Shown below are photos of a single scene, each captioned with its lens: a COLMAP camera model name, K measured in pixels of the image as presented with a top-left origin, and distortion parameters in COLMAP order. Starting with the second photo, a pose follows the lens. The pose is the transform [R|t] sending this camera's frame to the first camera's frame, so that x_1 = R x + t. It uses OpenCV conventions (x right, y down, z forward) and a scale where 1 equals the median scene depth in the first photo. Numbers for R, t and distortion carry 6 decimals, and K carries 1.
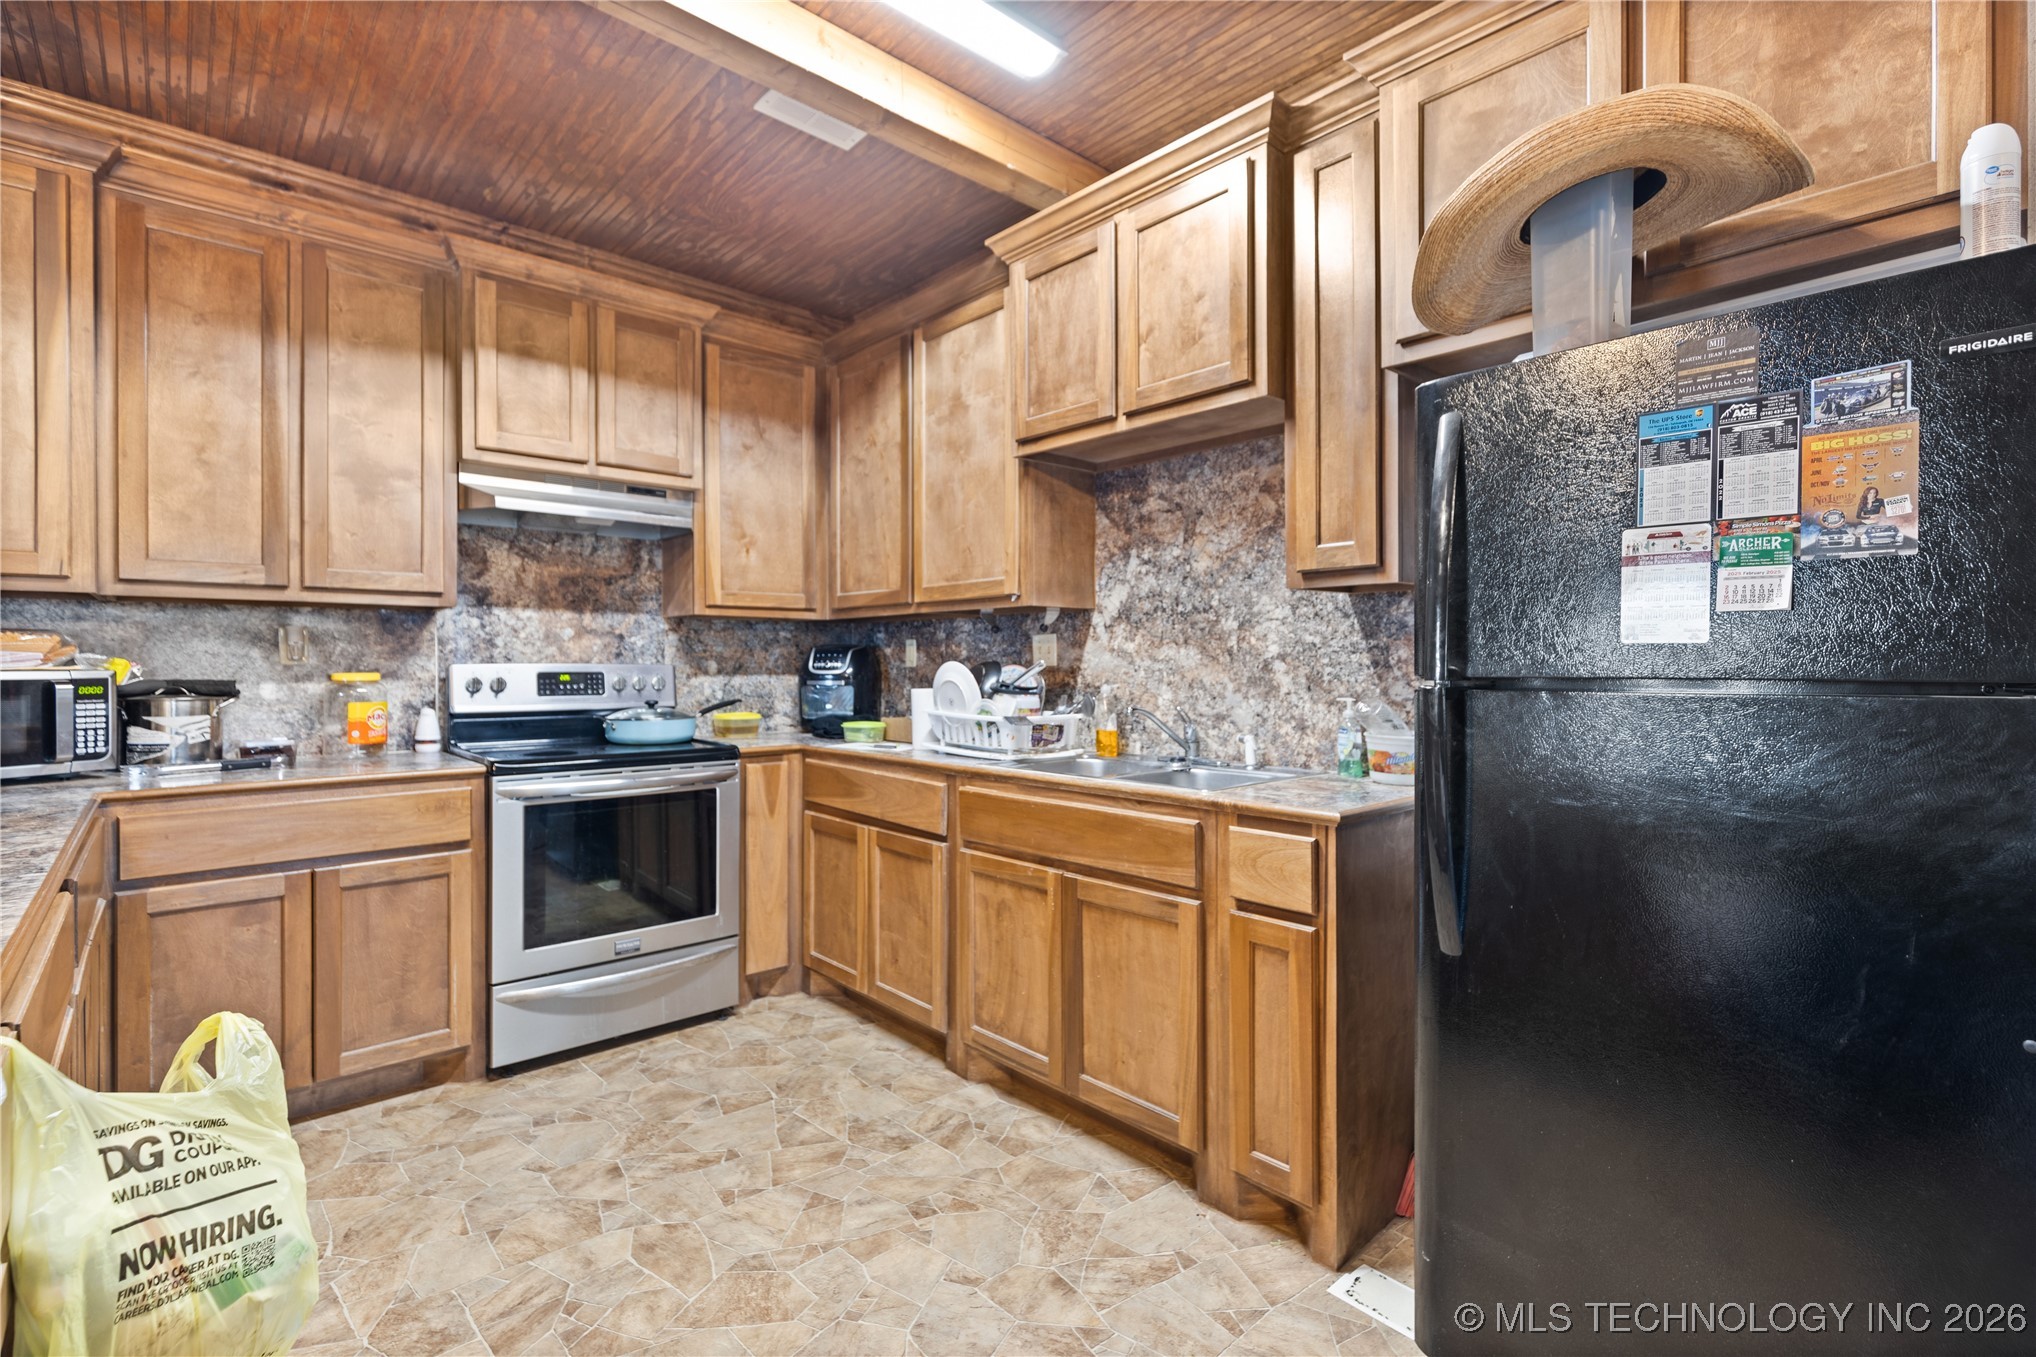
lens RADIAL K [[923.6, 0, 1017.0], [0, 923.6, 660.0], [0, 0, 1]] dist [0.000898, -0.000252]
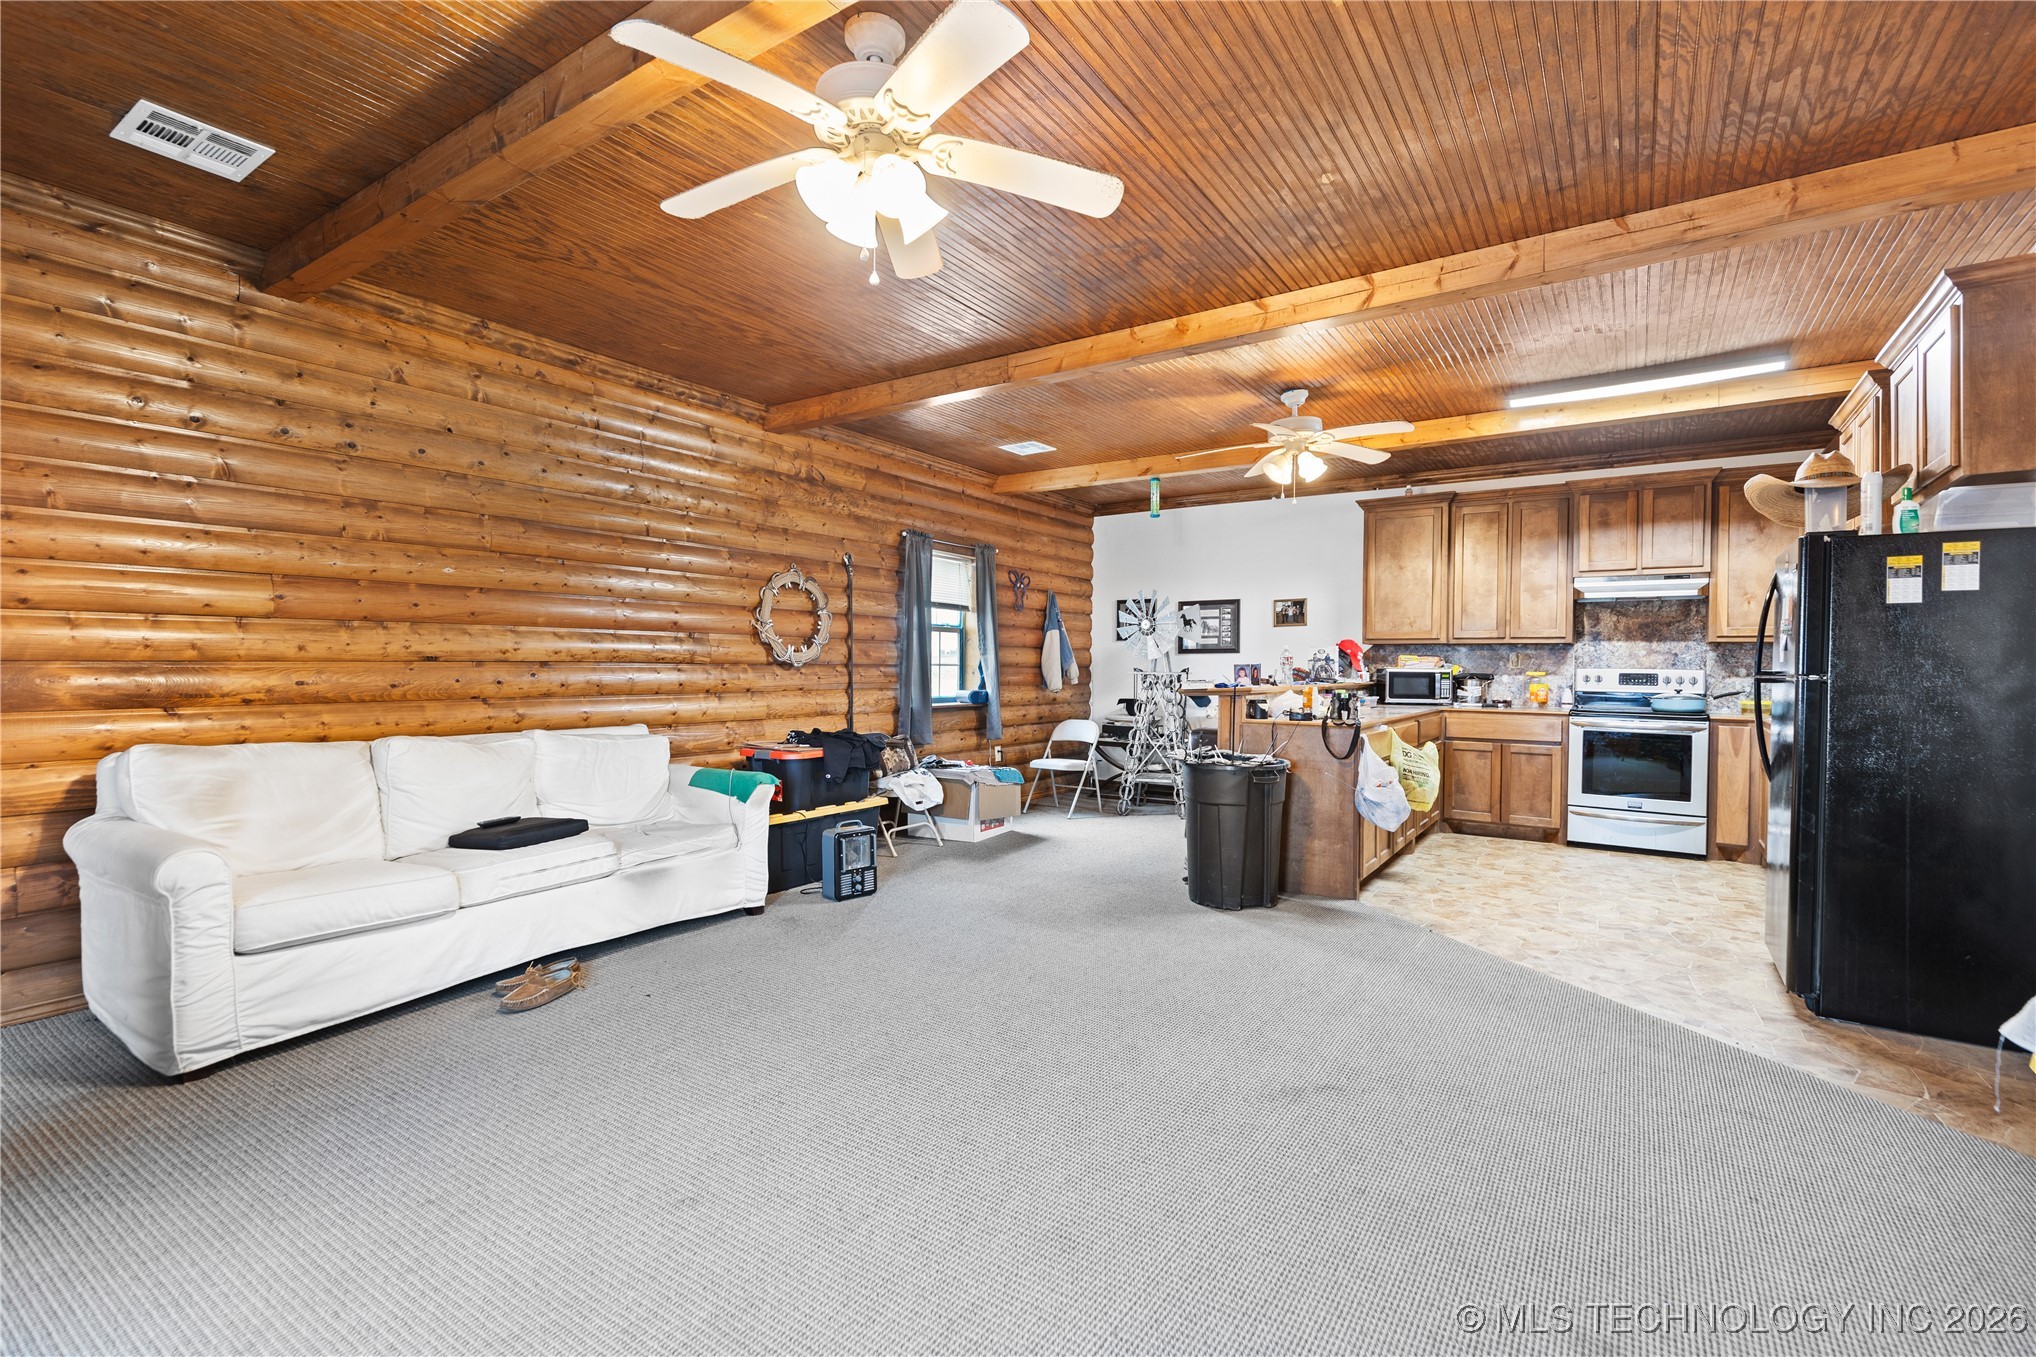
lens RADIAL K [[914.3, 0, 1016.4], [0, 914.3, 688.1], [0, 0, 1]] dist [0.000349, -0.000044]
pose [[0.230337, 0.027859, -0.972712, 1.160739], [-0.006796, 0.999612, 0.027020, 0.001235], [0.973087, 0.000387, 0.230437, -0.768895]]
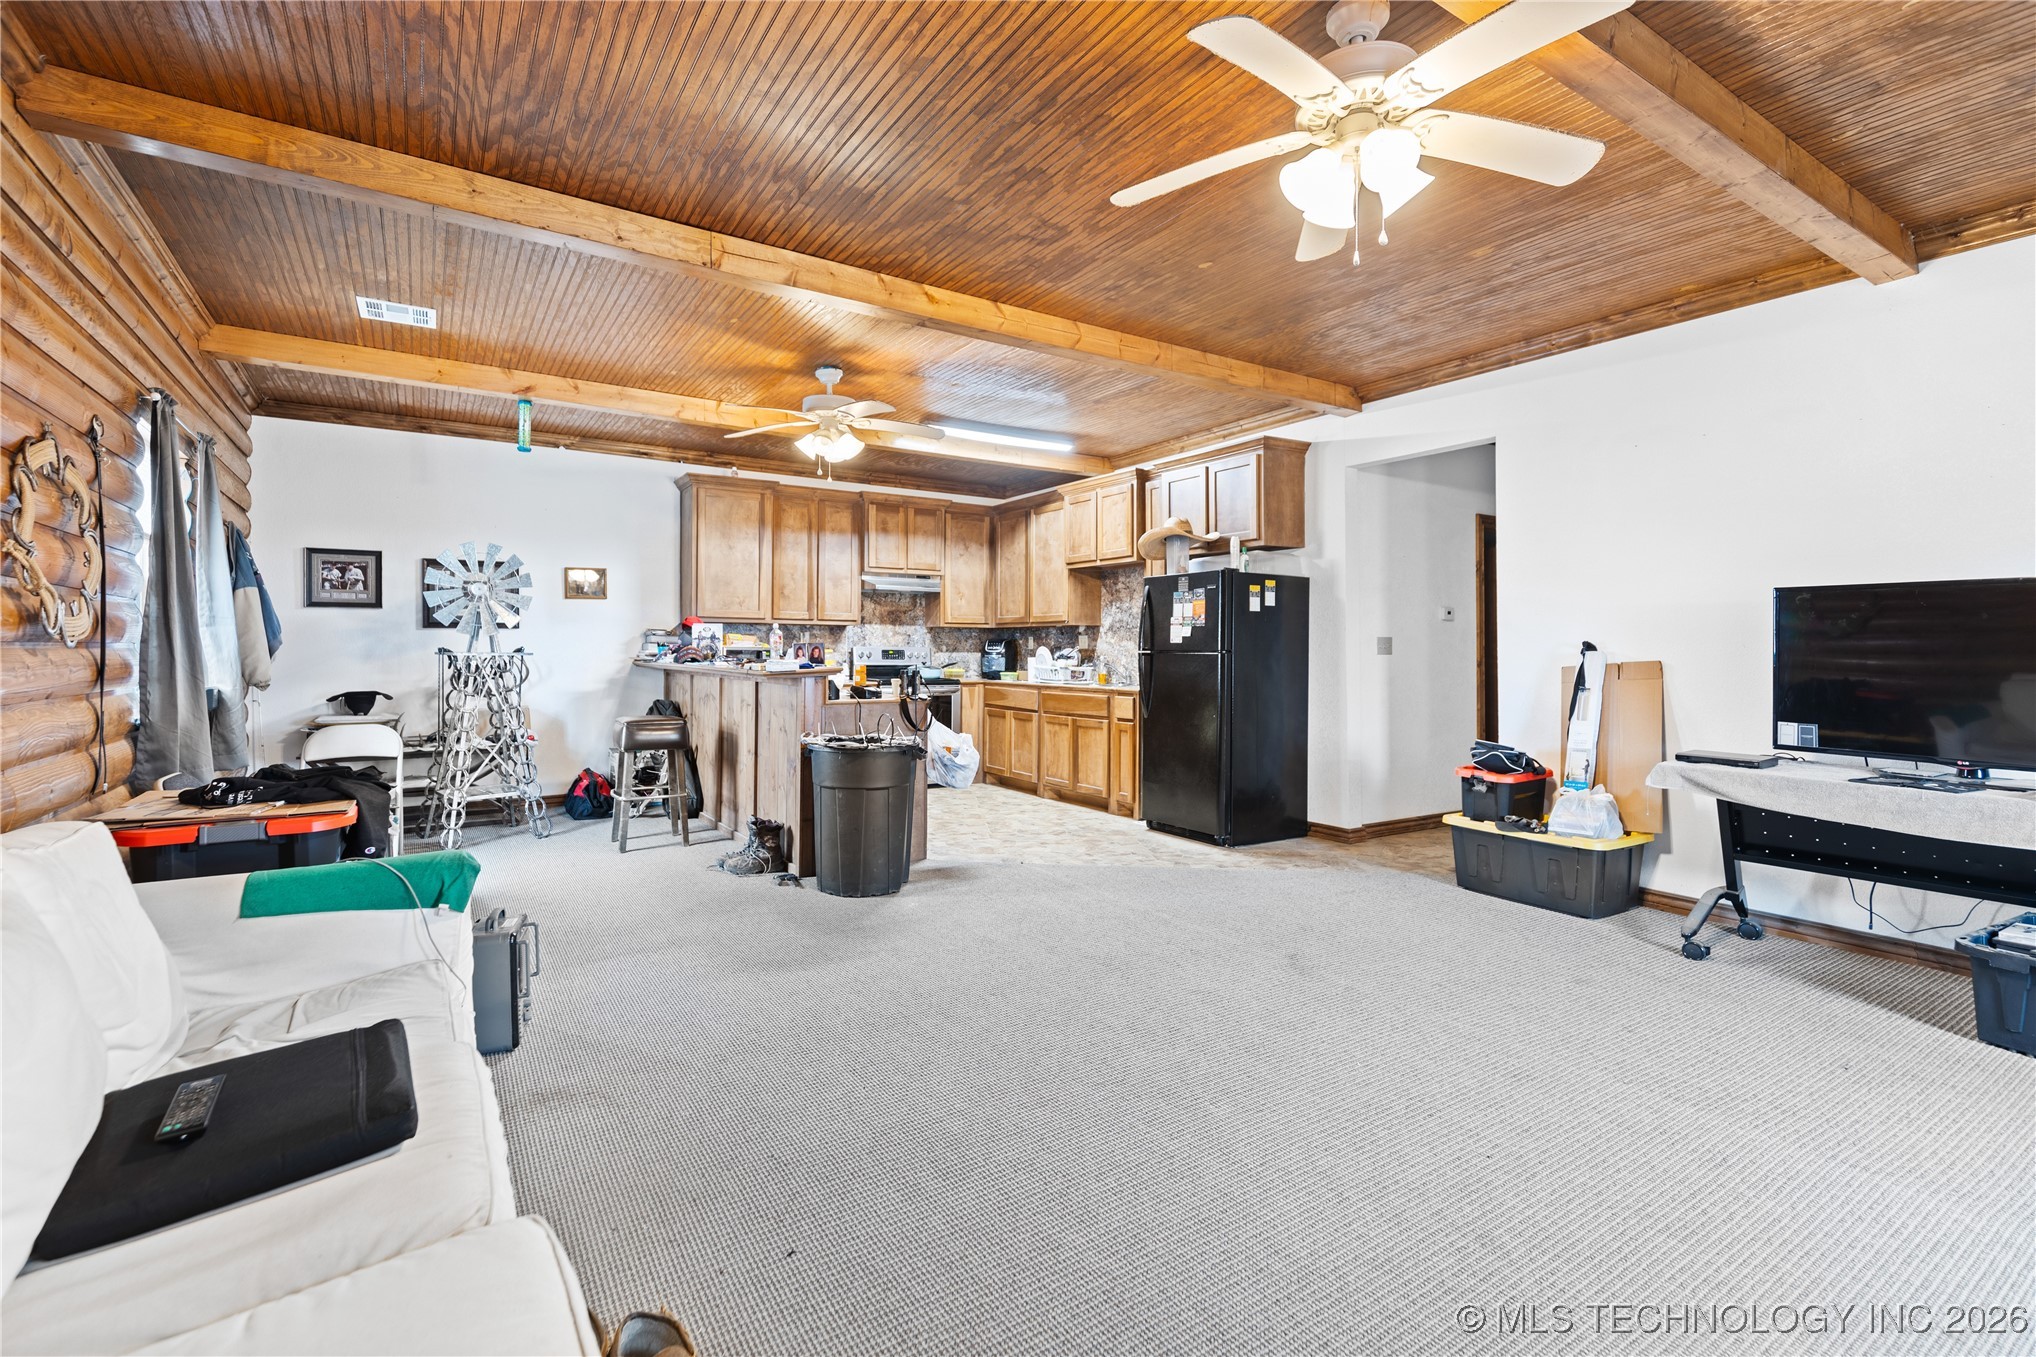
lens RADIAL K [[923.6, 0, 1017.0], [0, 923.6, 660.0], [0, 0, 1]] dist [0.000898, -0.000252]
pose [[0.985902, 0.009051, -0.167080, 0.277667], [-0.006992, 0.999892, 0.012912, 0.006389], [0.167179, -0.011561, 0.985859, -1.479822]]
